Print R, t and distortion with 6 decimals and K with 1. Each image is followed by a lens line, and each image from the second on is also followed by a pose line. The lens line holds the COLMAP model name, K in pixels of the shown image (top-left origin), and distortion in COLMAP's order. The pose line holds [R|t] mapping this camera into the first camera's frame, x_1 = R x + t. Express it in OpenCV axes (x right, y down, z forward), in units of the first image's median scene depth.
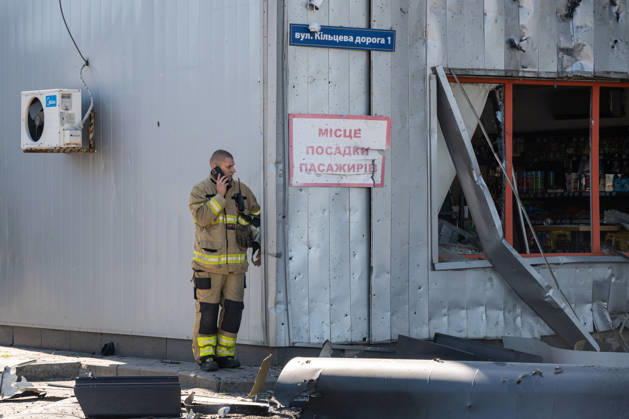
lens RADIAL K [[2240.3, 0, 314.5], [0, 2240.3, 209.5], [0, 0, 1]] dist [0.026526, 1.911103]
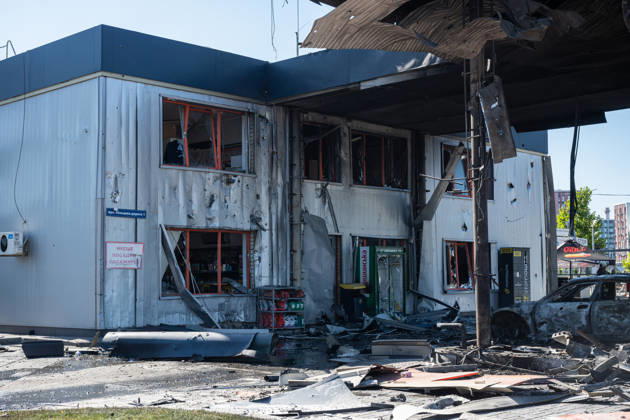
lens RADIAL K [[918.1, 0, 315.0], [0, 918.1, 210.0], [0, 0, 1]] dist [0.010831, -0.023129]
pose [[0.972444, 0.011291, 0.232863, -0.023756], [0.007406, 0.996826, -0.079265, 0.008355], [-0.233019, 0.078806, 0.969274, -0.120621]]
